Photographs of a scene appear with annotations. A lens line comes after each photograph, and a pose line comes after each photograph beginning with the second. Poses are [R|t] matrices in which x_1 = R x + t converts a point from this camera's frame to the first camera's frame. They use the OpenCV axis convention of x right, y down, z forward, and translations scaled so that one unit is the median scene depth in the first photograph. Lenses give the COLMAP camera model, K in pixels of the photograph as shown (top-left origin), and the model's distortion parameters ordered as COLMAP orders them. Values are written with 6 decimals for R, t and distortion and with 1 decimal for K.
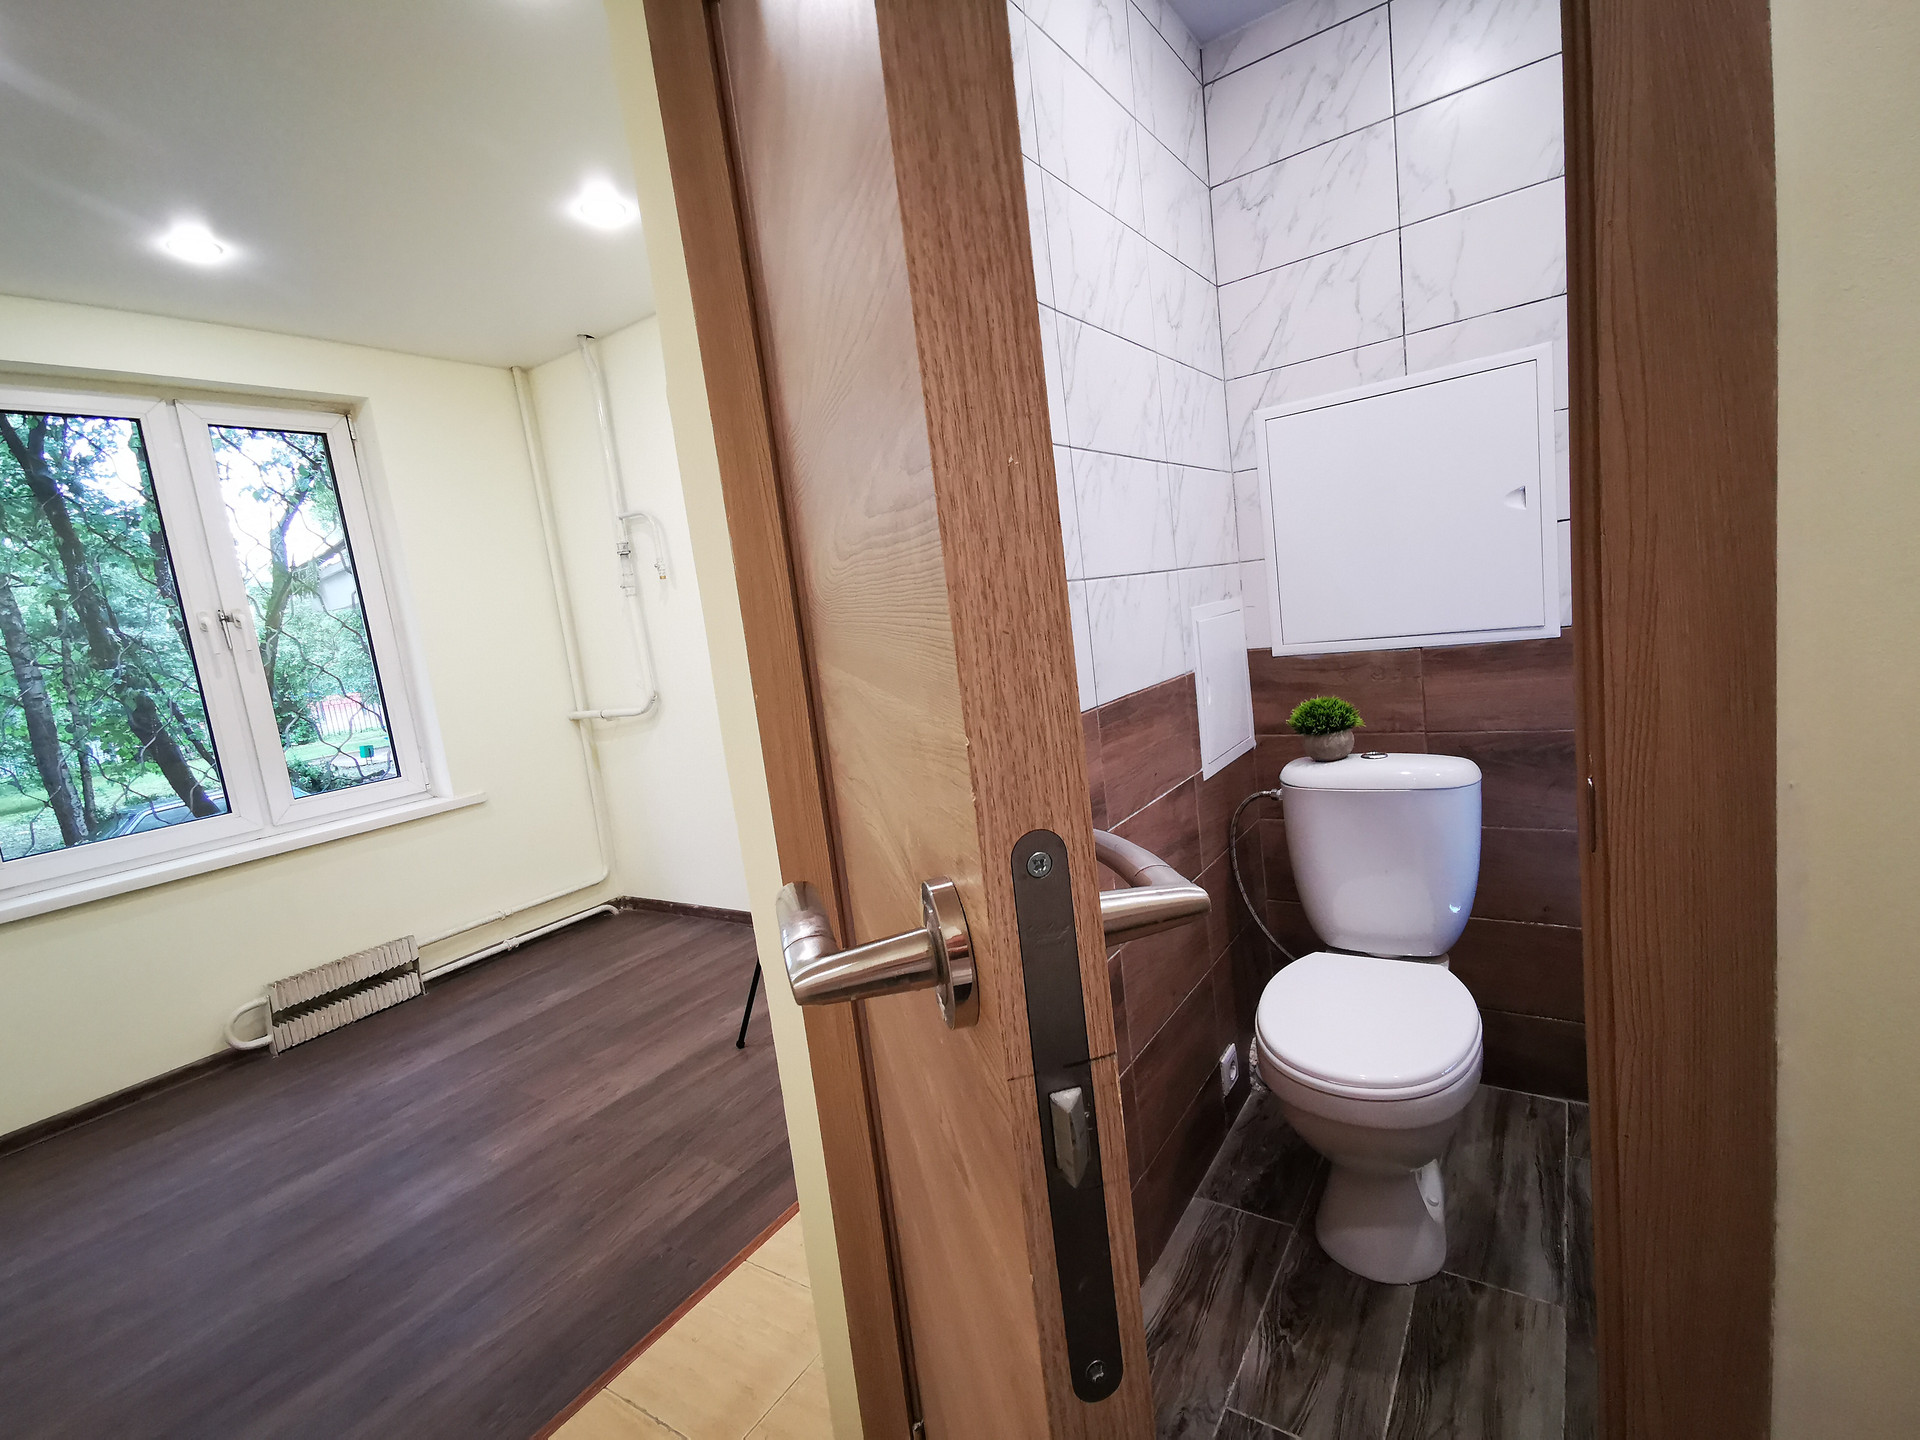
lens RADIAL K [[890.3, 0, 968.4], [0, 890.3, 724.9], [0, 0, 1]] dist [0.021252, -0.009685]
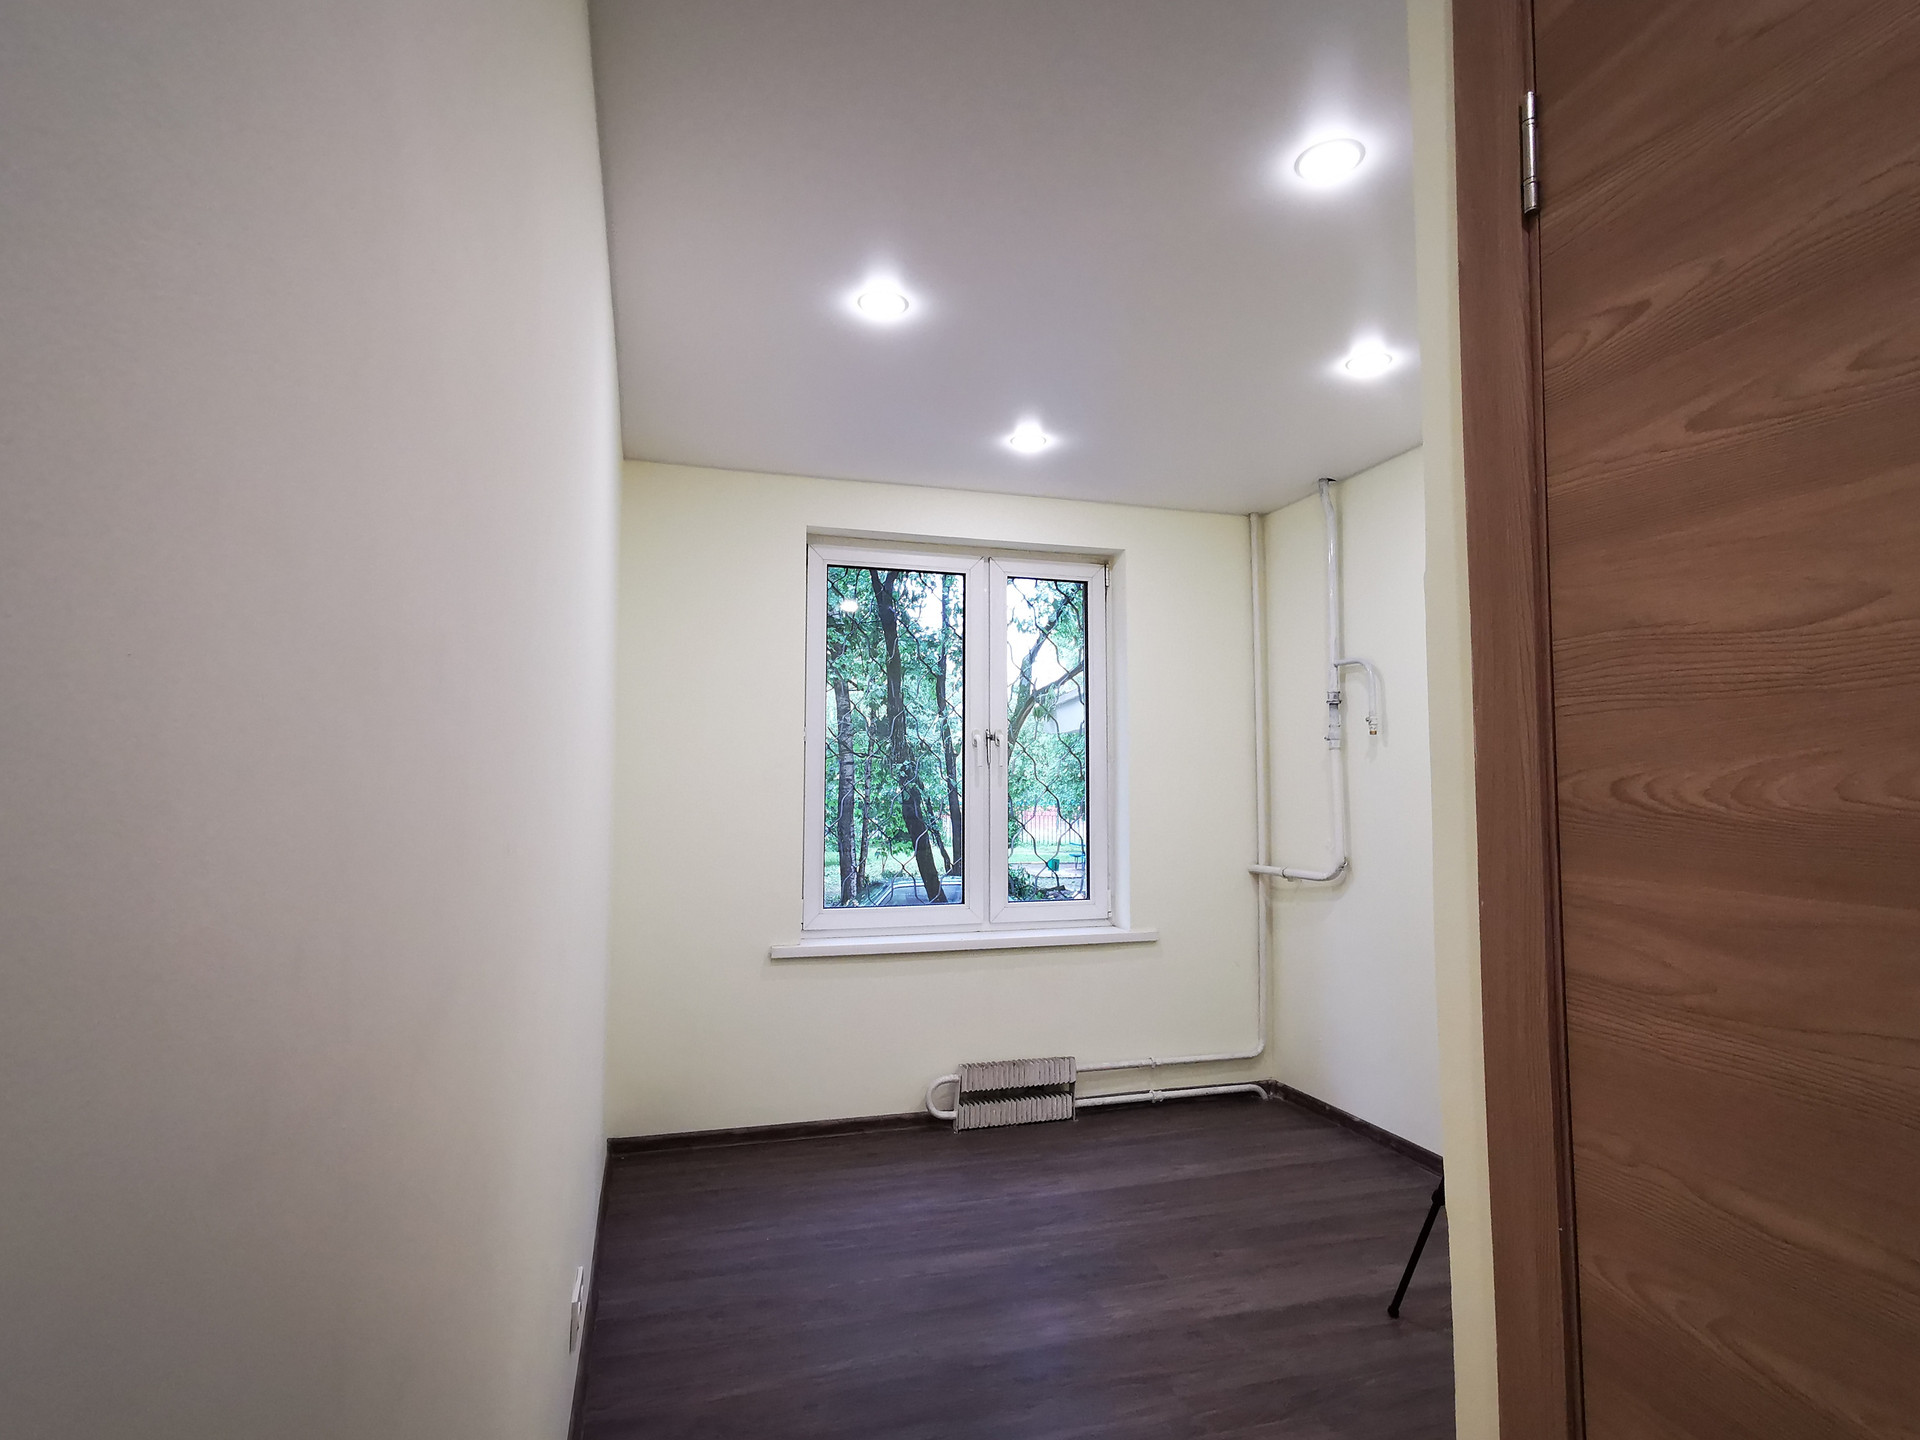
lens RADIAL K [[1034.8, 0, 960.0], [0, 1034.8, 720.0], [0, 0, 1]] dist [-0.035517, 0.058760]
pose [[0.761748, 0.078168, -0.643141, 0.003777], [-0.180479, 0.979002, -0.094774, -0.005784], [0.622228, 0.188267, 0.759860, -0.041175]]
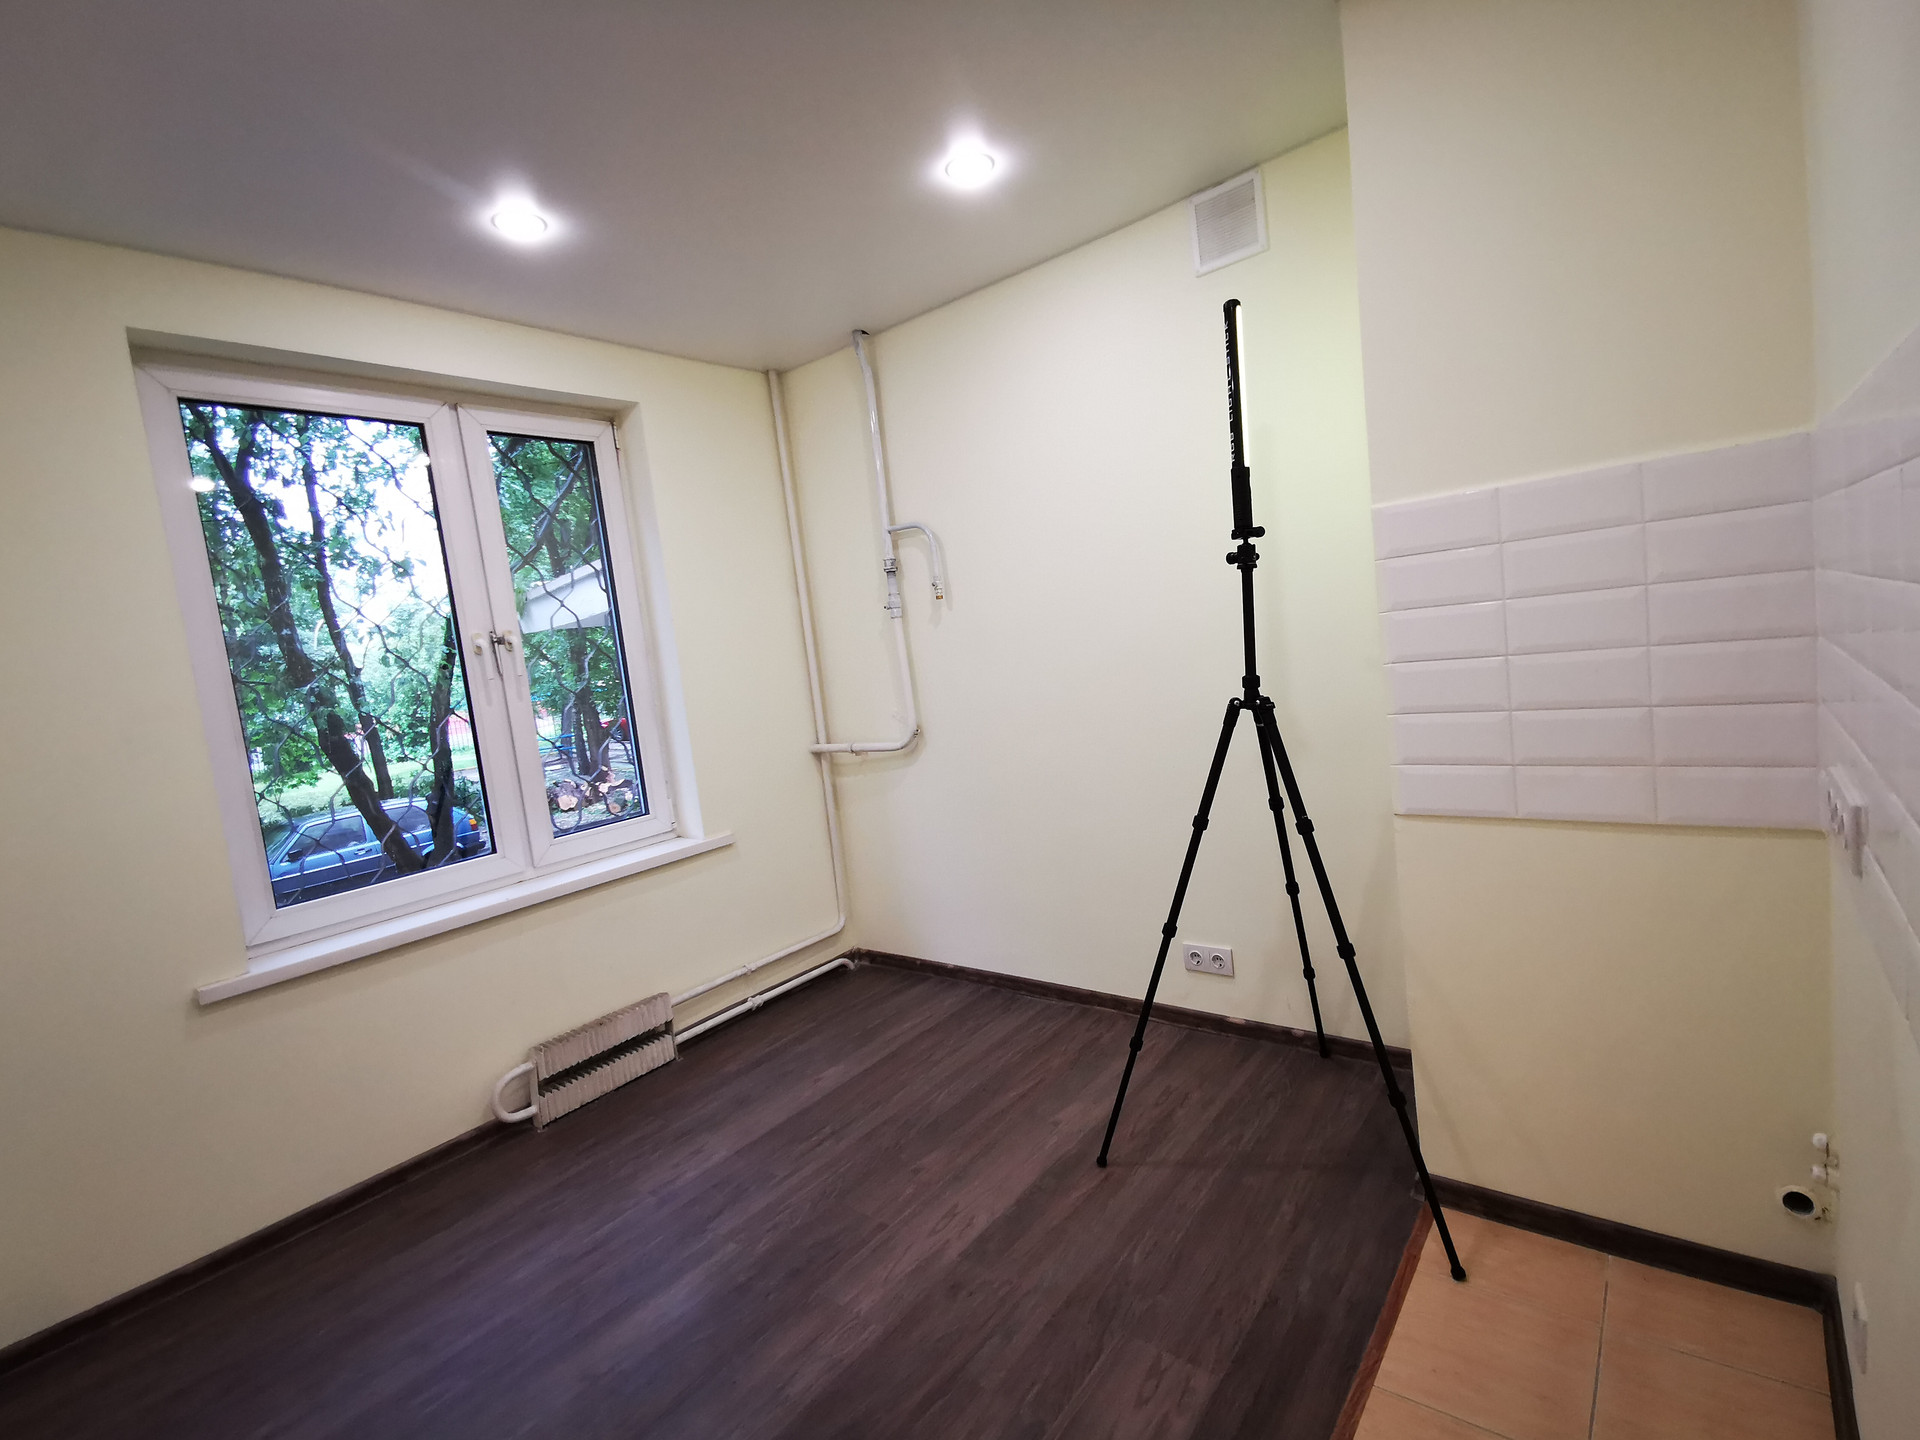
lens RADIAL K [[890.3, 0, 968.4], [0, 890.3, 724.9], [0, 0, 1]] dist [0.021252, -0.009685]
pose [[0.995735, 0.013456, -0.091270, -0.238381], [-0.016309, 0.999399, -0.030593, -0.011351], [0.090803, 0.031951, 0.995356, 0.126014]]
